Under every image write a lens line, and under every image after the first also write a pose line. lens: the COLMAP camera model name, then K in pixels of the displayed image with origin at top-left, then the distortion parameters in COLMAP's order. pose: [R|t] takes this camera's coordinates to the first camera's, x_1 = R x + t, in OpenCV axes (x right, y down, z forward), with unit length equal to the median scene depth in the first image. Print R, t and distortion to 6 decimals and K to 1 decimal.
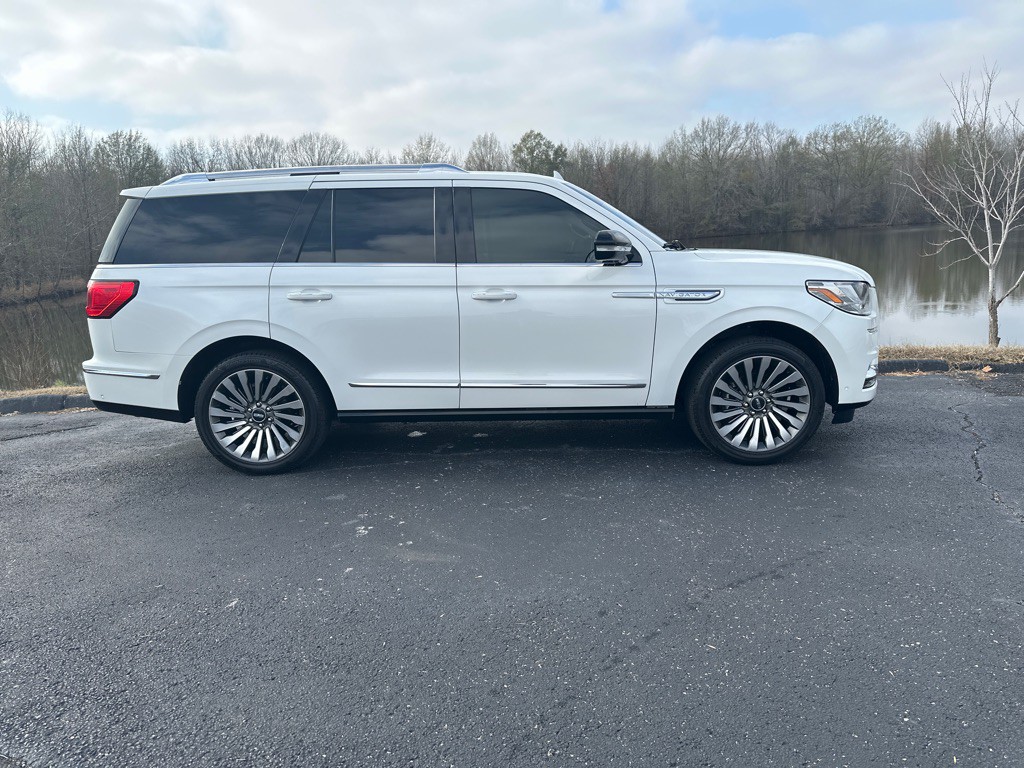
lens RADIAL K [[723.7, 0, 516.2], [0, 723.7, 396.5], [0, 0, 1]] dist [0.065705, -0.071478]
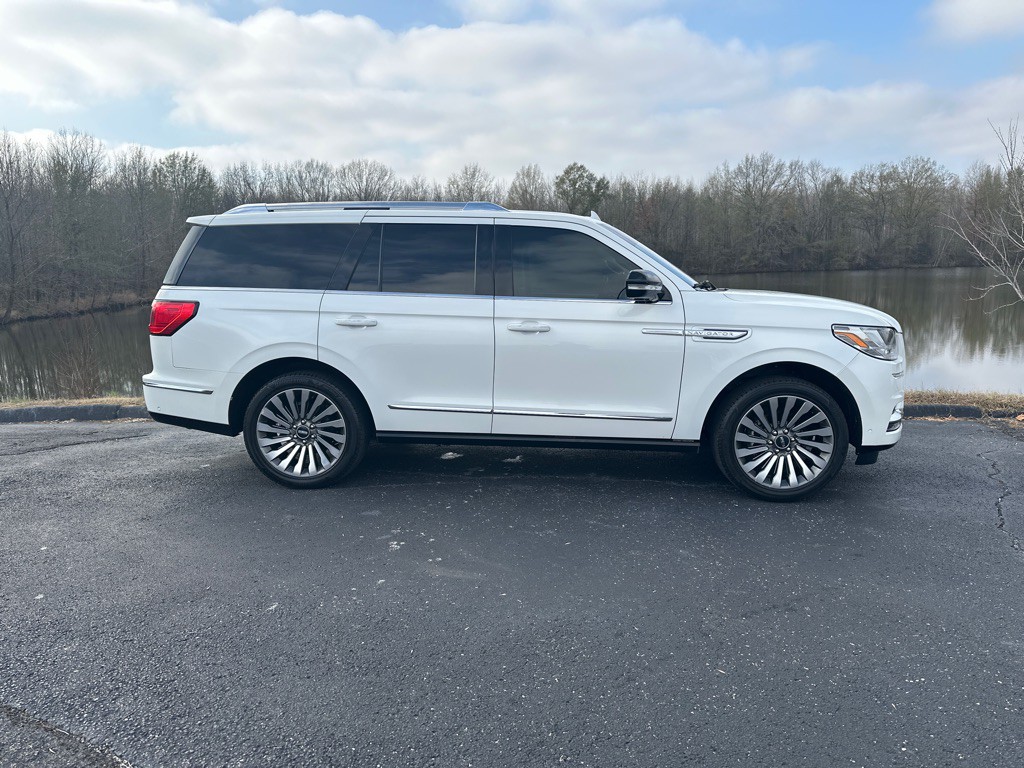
lens RADIAL K [[723.7, 0, 517.6], [0, 723.7, 398.4], [0, 0, 1]] dist [0.065705, -0.071478]
pose [[0.998166, 0.040842, -0.044677, 0.003551], [-0.042387, 0.998516, -0.034187, -0.000316], [0.043214, 0.036018, 0.998416, -0.042345]]
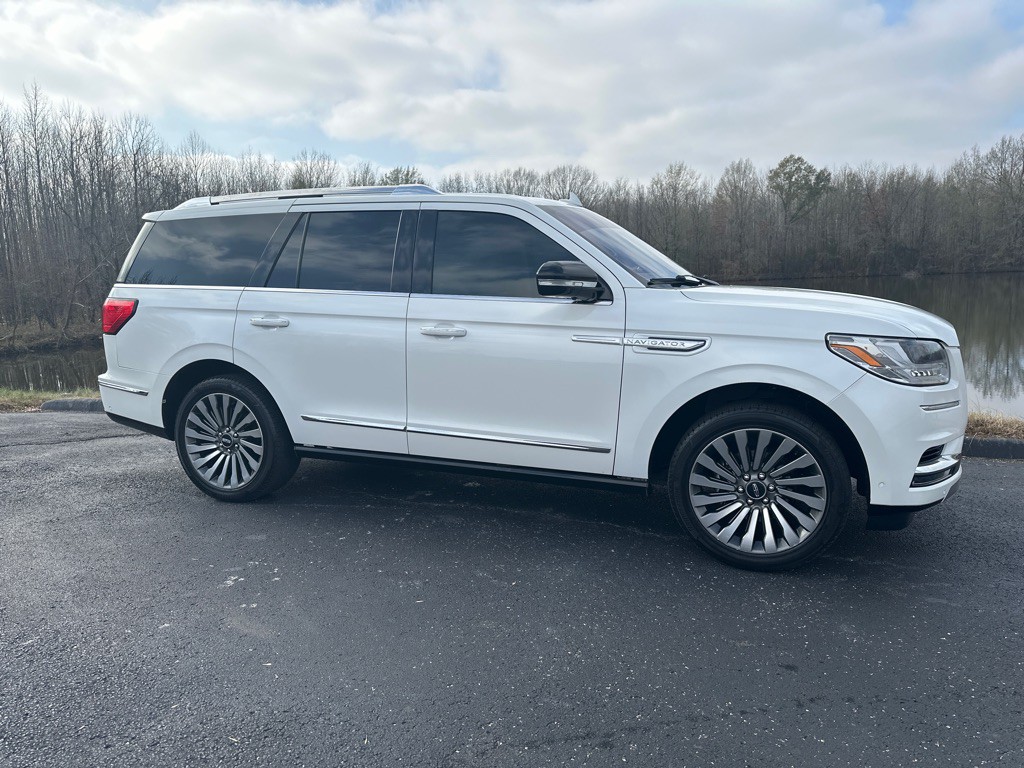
lens RADIAL K [[723.7, 0, 516.3], [0, 723.7, 399.1], [0, 0, 1]] dist [0.065705, -0.071478]
pose [[0.944469, 0.080628, -0.318555, 0.323950], [-0.091161, 0.995669, -0.018270, -0.047215], [0.315702, 0.046296, 0.947728, 0.188774]]
